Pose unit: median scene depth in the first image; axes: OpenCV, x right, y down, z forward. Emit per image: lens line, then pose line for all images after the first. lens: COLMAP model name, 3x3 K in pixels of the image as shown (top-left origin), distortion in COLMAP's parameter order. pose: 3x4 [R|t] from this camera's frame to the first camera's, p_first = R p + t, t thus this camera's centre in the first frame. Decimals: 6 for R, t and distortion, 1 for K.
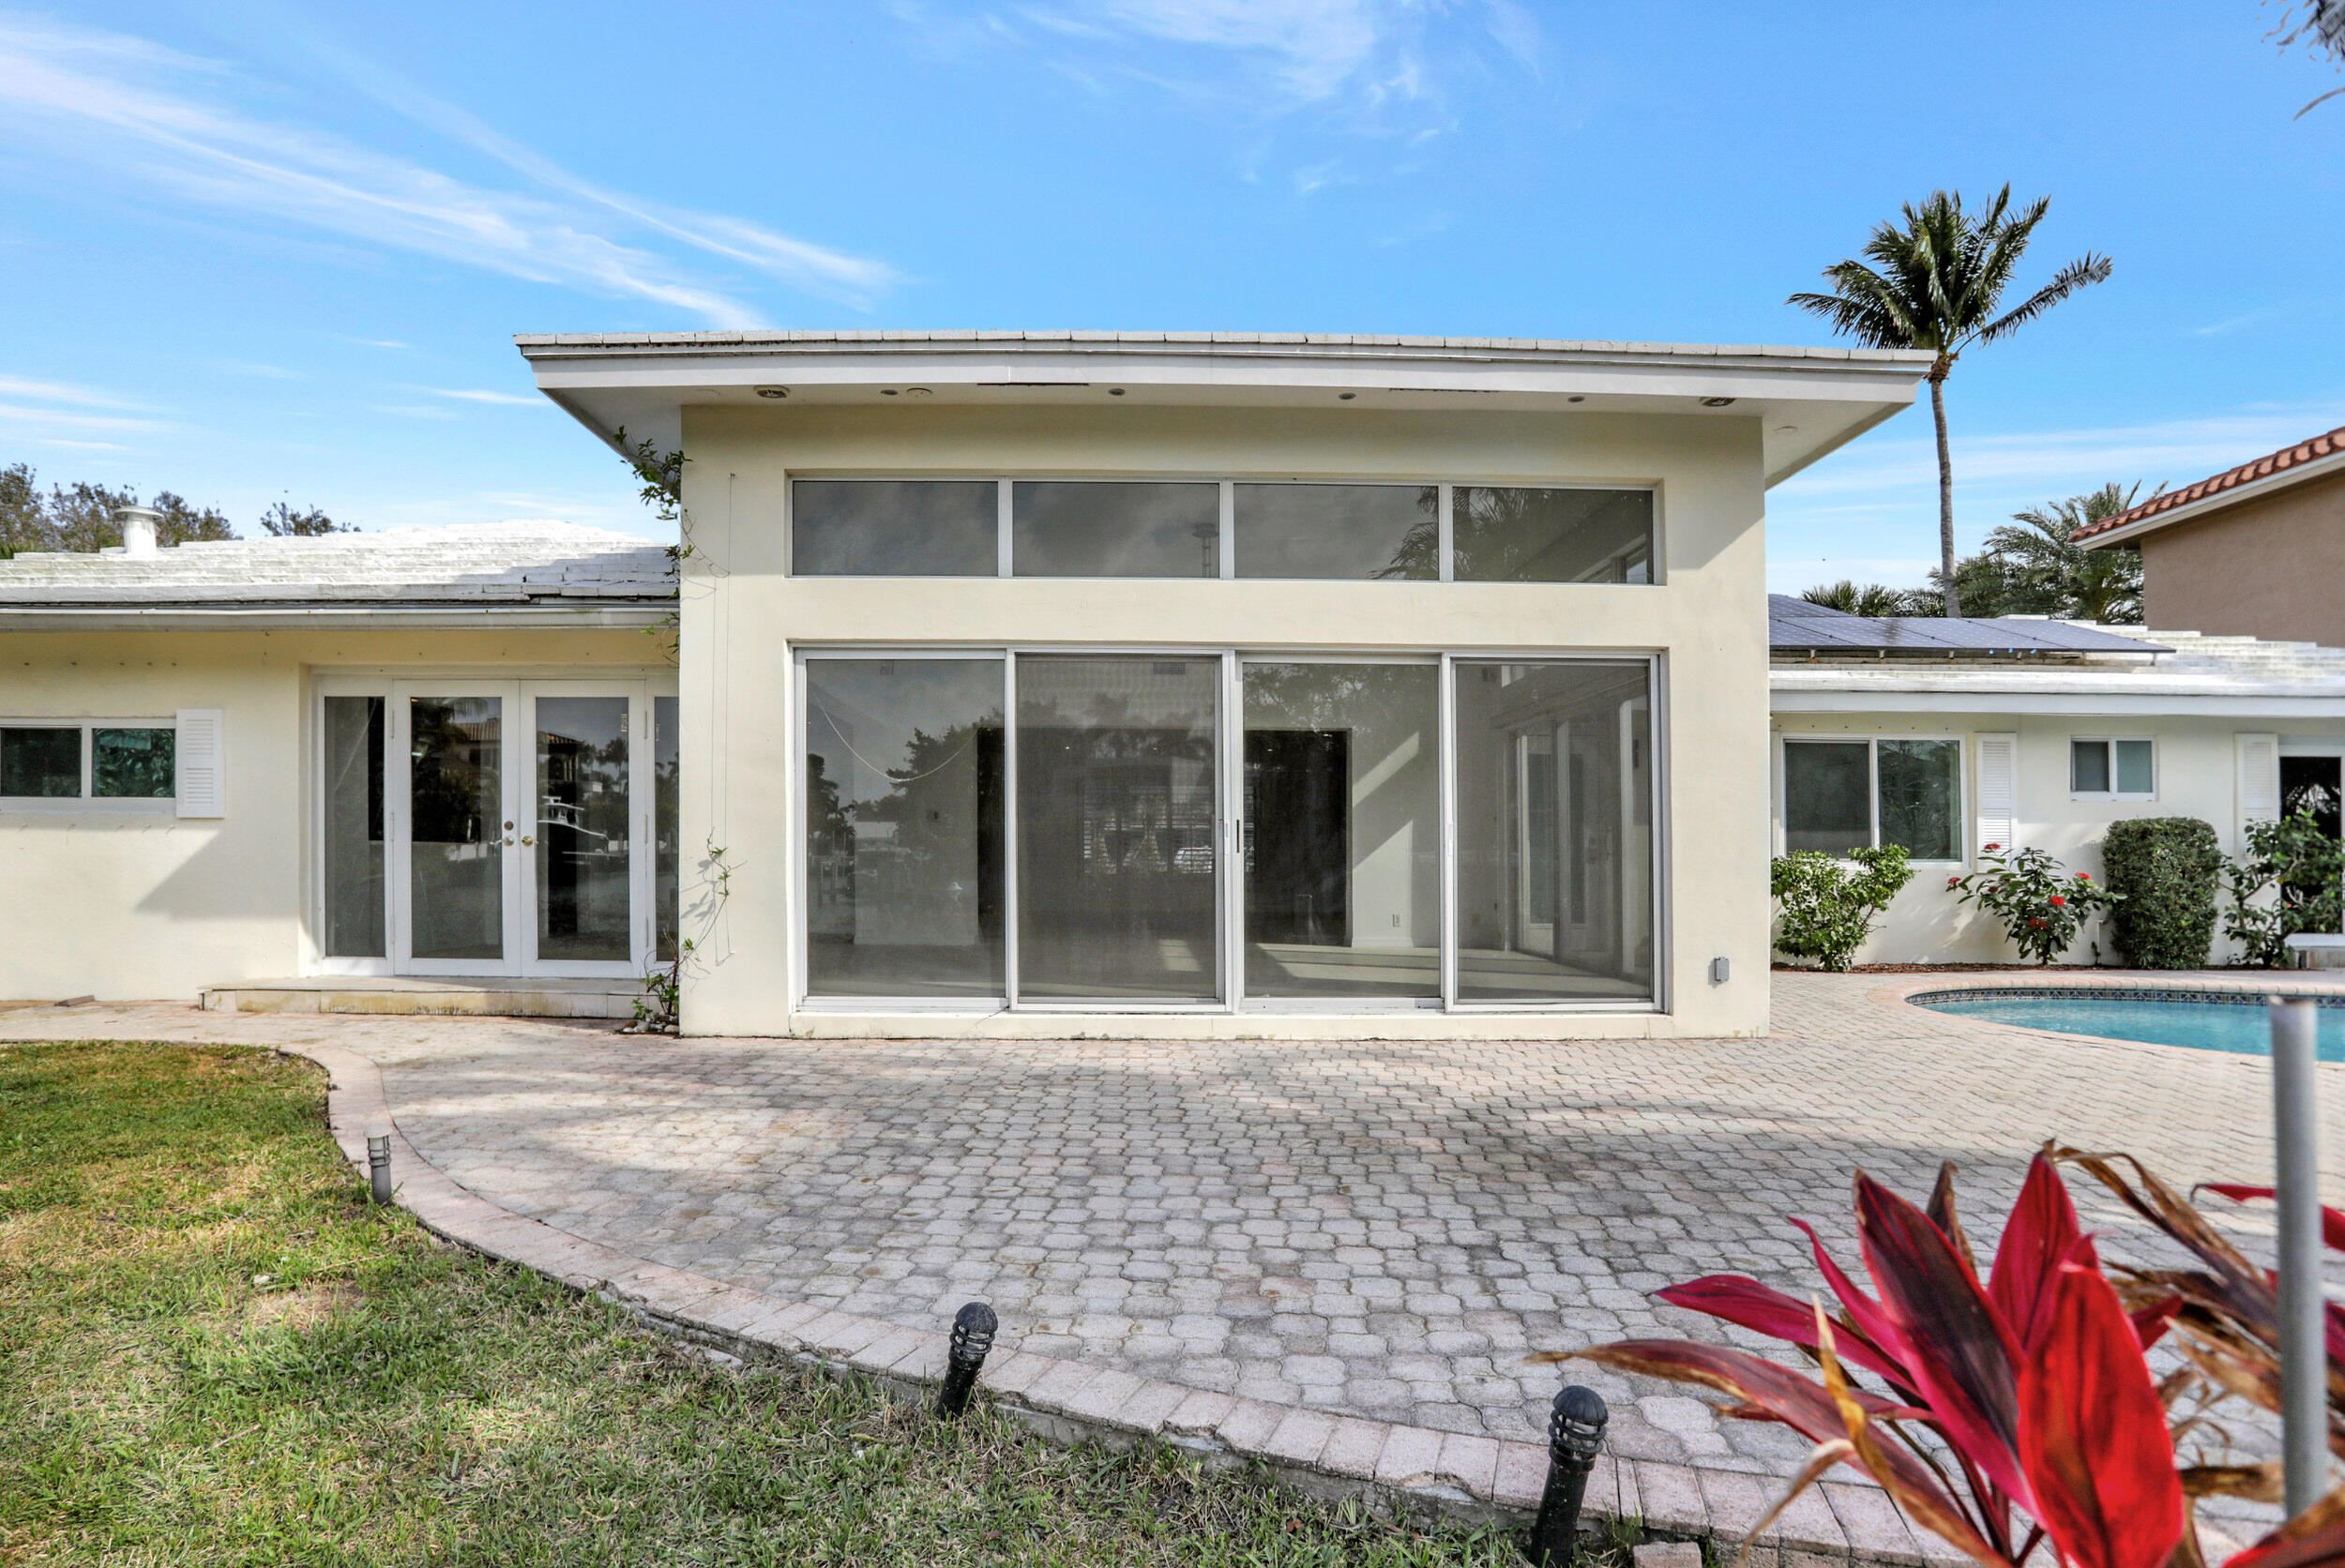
lens RADIAL K [[1193.9, 0, 1180.9], [0, 1193.9, 801.5], [0, 0, 1]] dist [-0.000886, 0.000165]
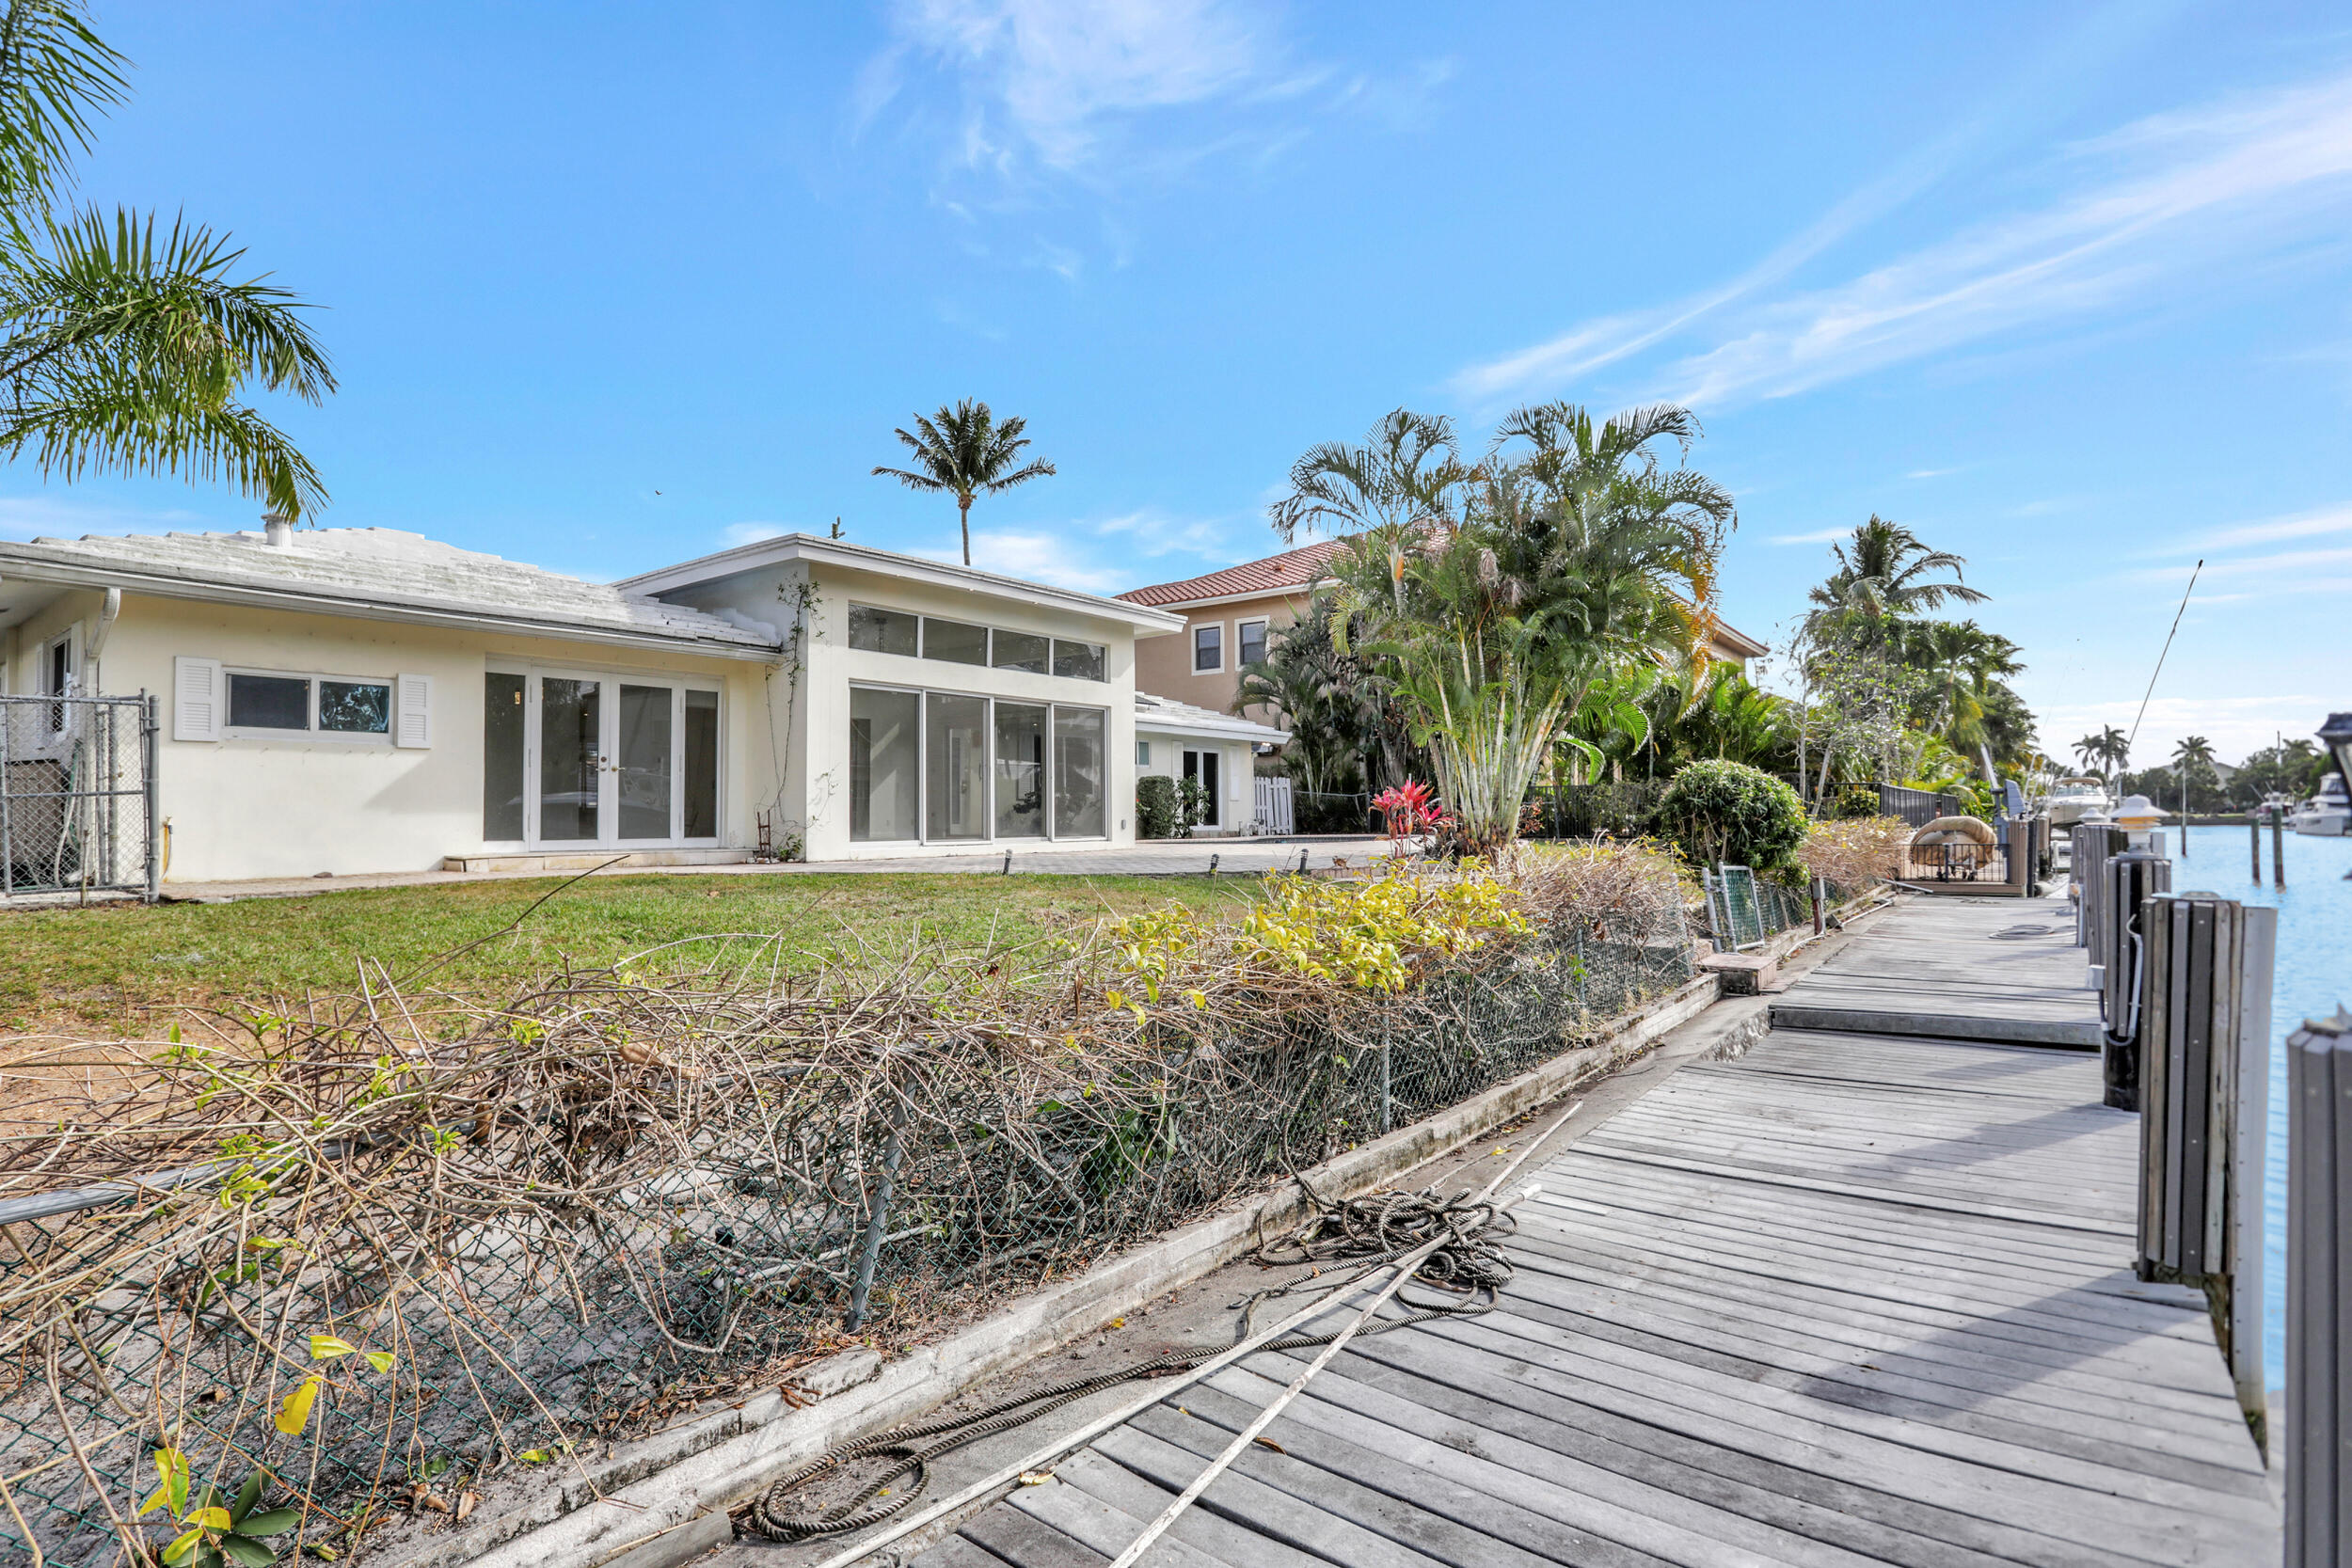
lens RADIAL K [[1197.5, 0, 1184.5], [0, 1197.5, 801.6], [0, 0, 1]] dist [-0.000886, 0.000165]
pose [[0.610723, 0.003952, 0.791834, -1.539335], [-0.024777, 0.999593, 0.014121, 0.040542], [-0.791457, -0.028243, 0.610573, -0.769049]]
